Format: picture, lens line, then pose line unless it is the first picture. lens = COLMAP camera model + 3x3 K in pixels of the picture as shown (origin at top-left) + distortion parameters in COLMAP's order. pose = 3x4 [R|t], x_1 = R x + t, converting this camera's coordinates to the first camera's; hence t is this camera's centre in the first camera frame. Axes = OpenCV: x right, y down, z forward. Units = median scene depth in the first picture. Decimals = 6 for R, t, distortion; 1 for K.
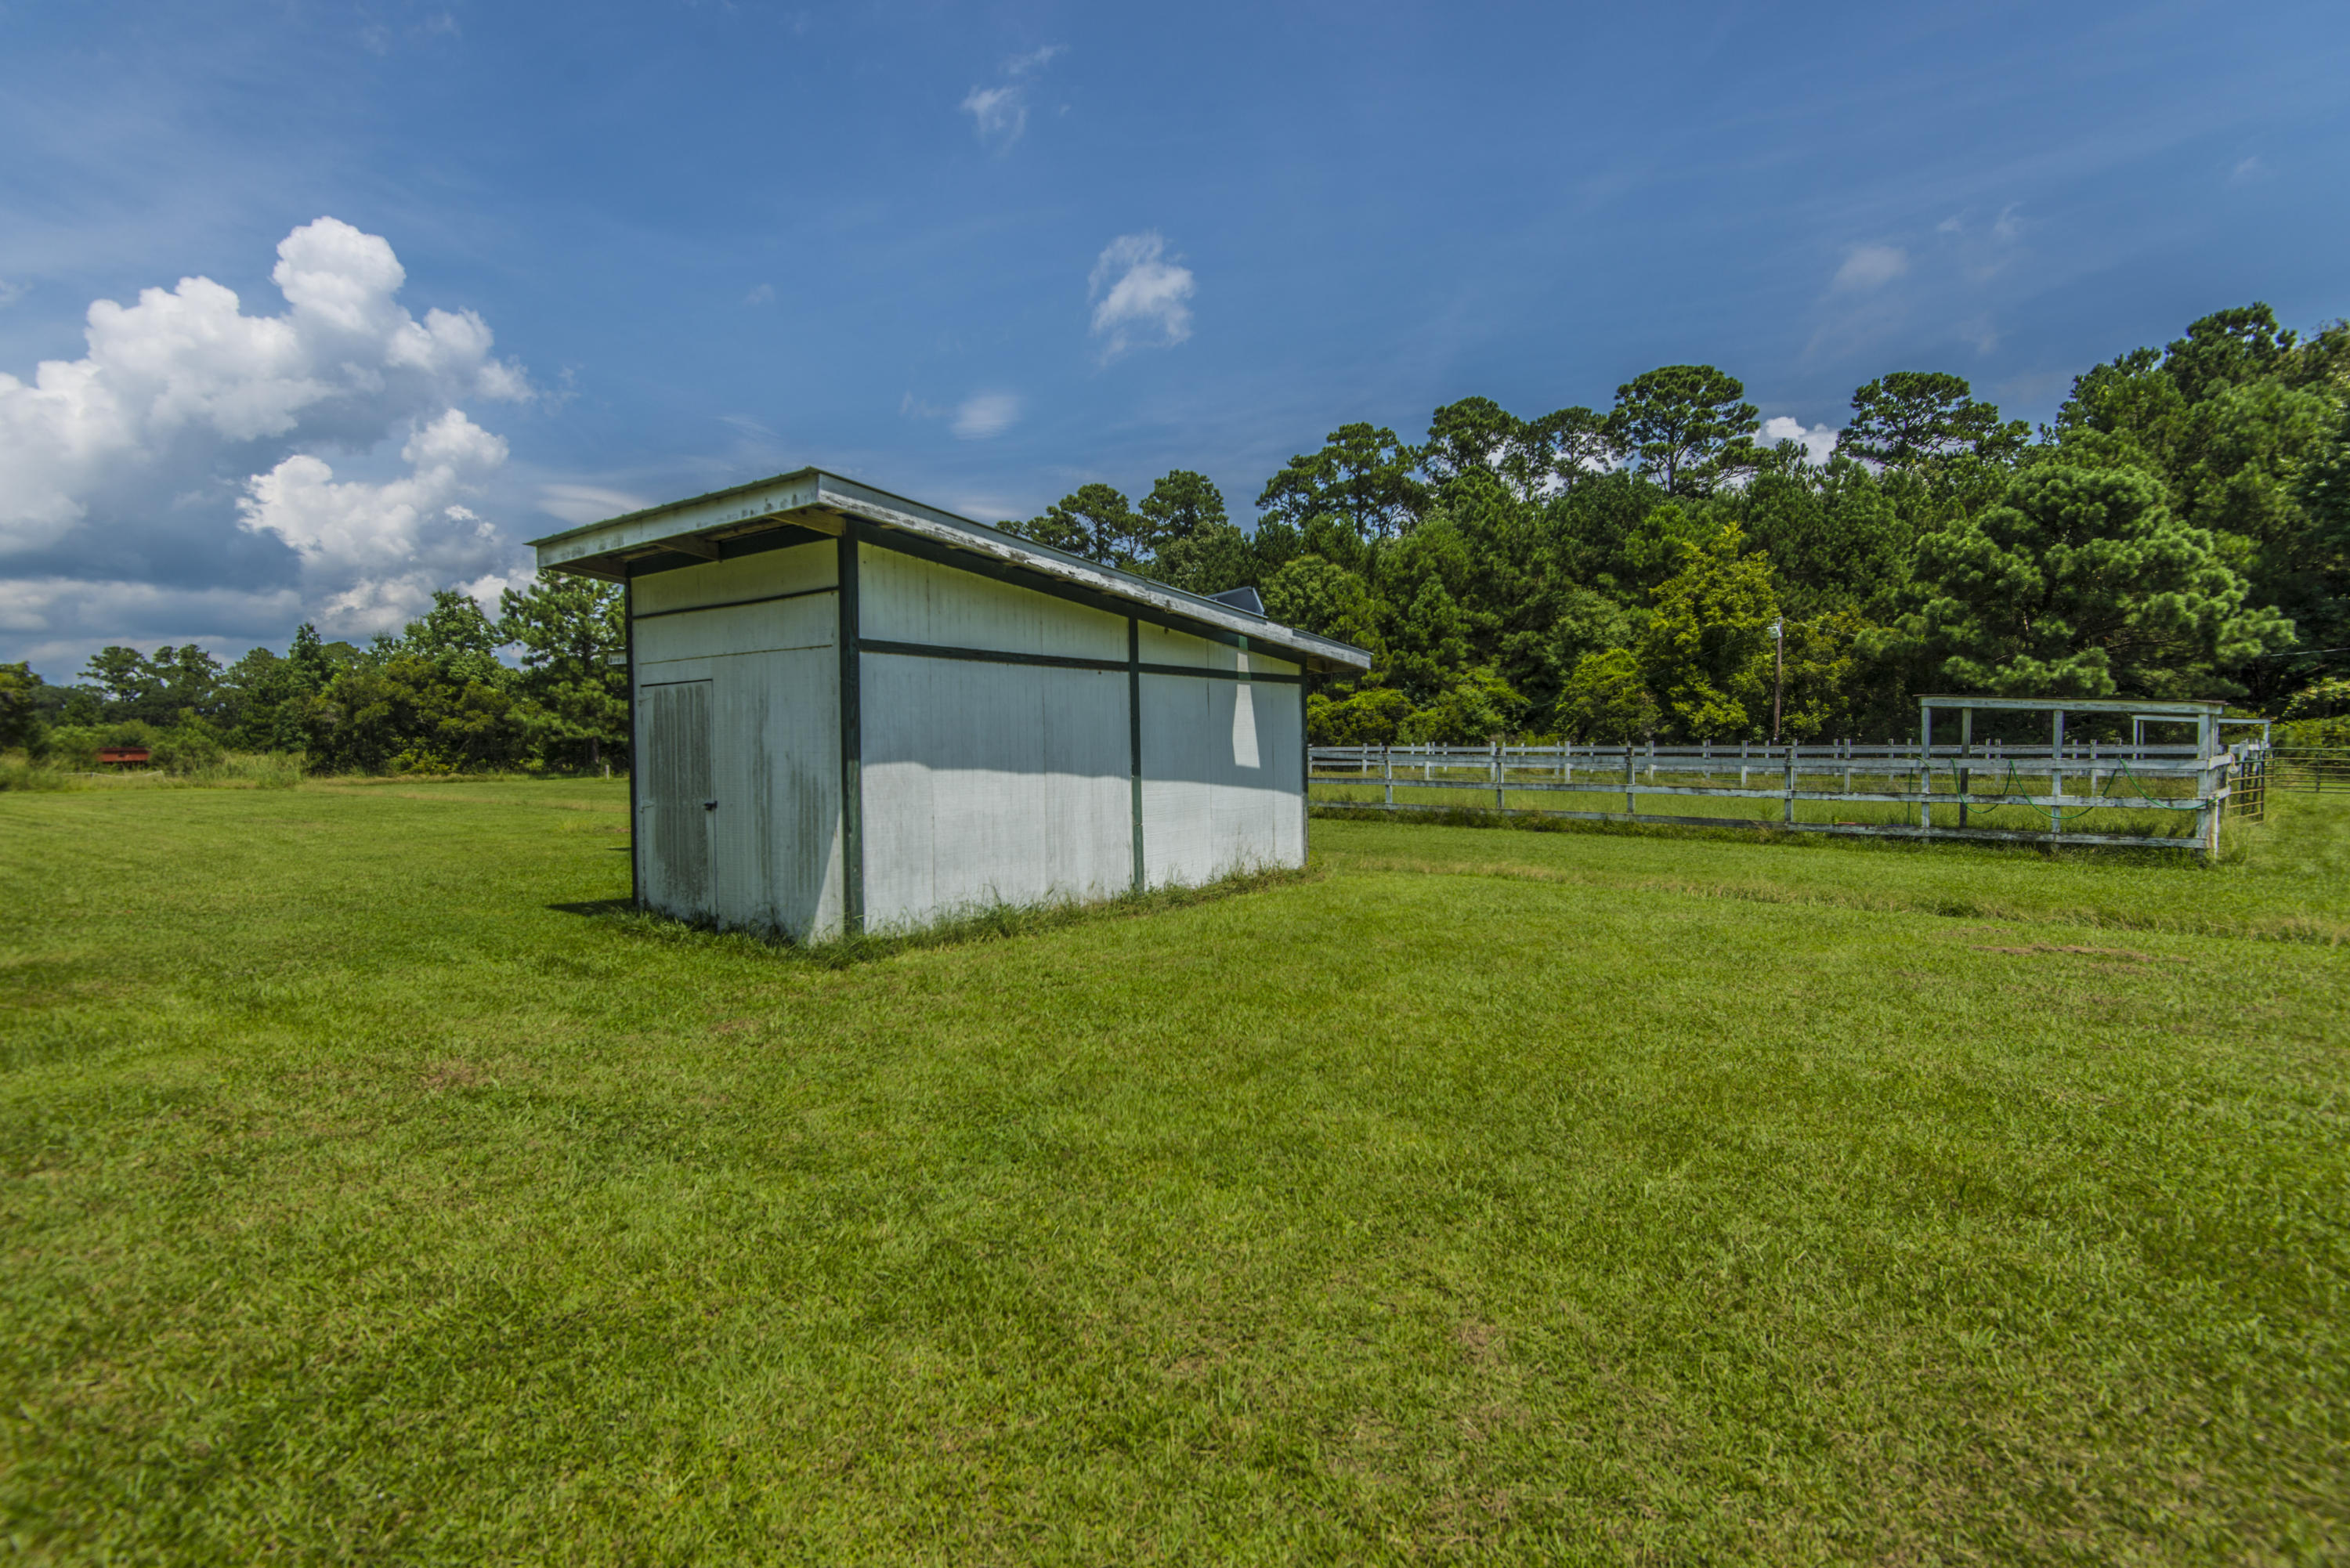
lens RADIAL K [[1066.3, 0, 1171.7], [0, 1066.3, 778.0], [0, 0, 1]] dist [0.026734, -0.014503]
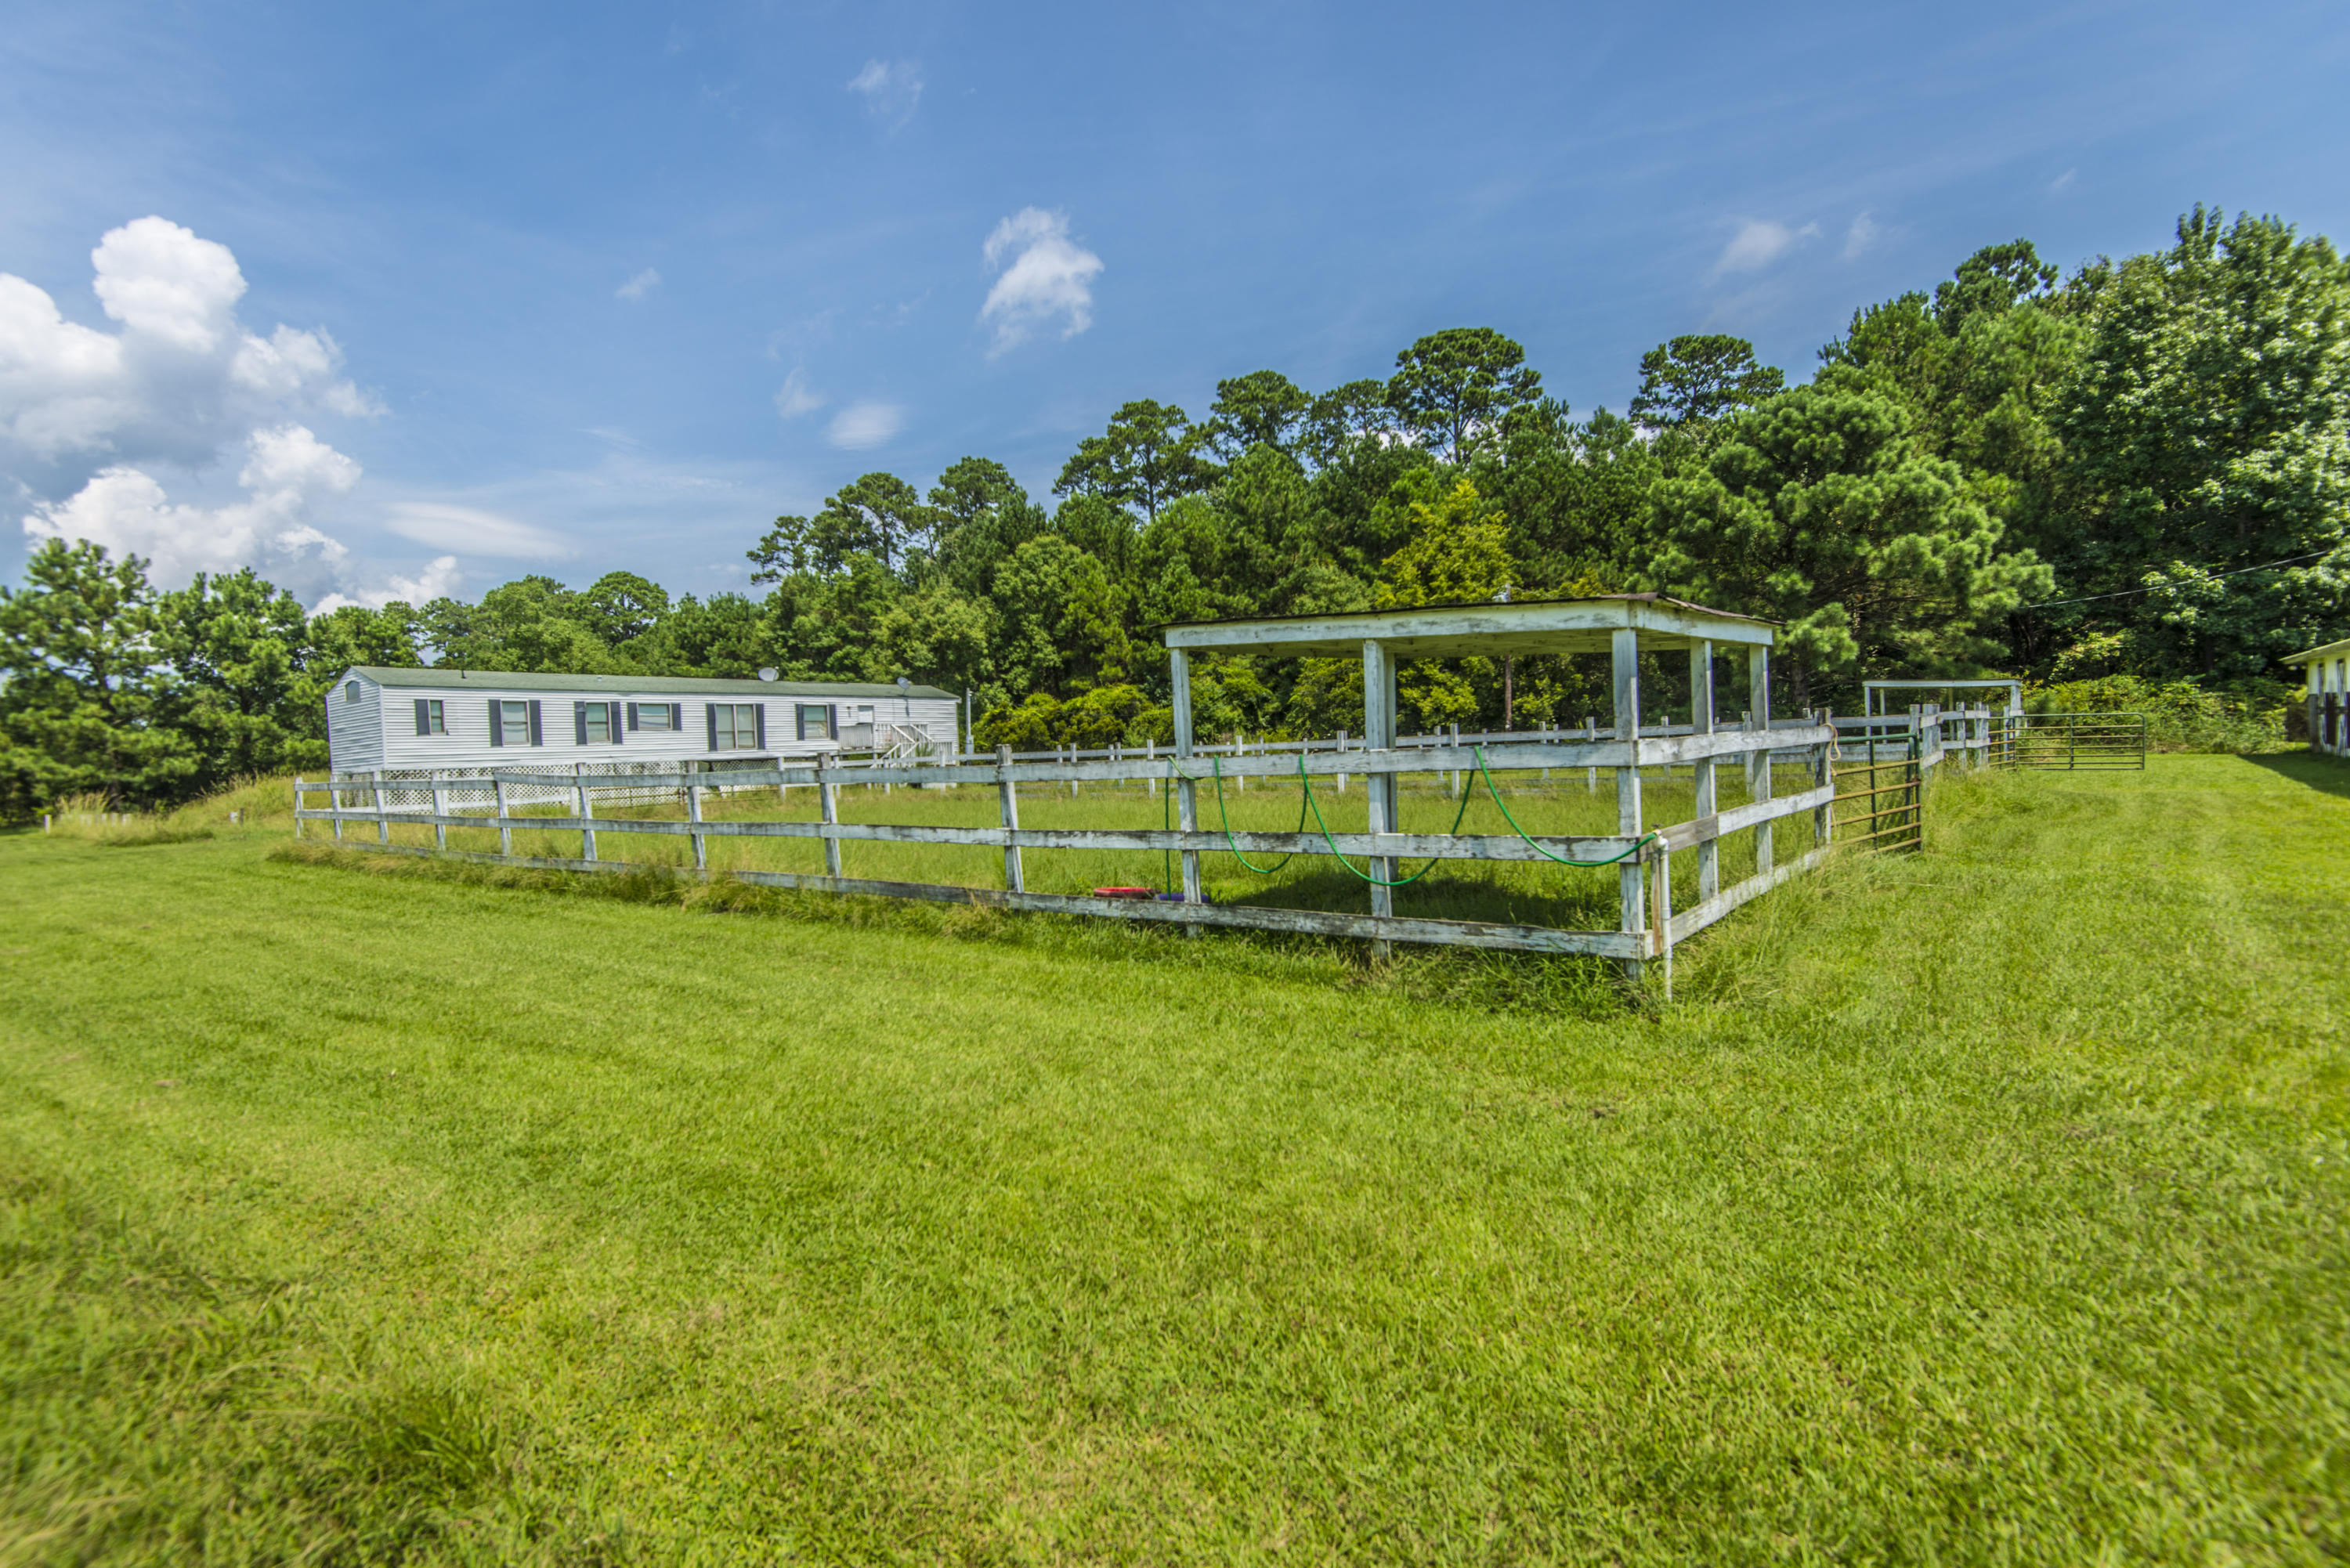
lens RADIAL K [[1066.3, 0, 1171.3], [0, 1066.3, 780.5], [0, 0, 1]] dist [0.026734, -0.014503]
pose [[0.994935, -0.040459, 0.092016, 0.242567], [0.040862, 0.999162, -0.002500, -0.002631], [-0.091838, 0.006248, 0.995754, 0.200808]]
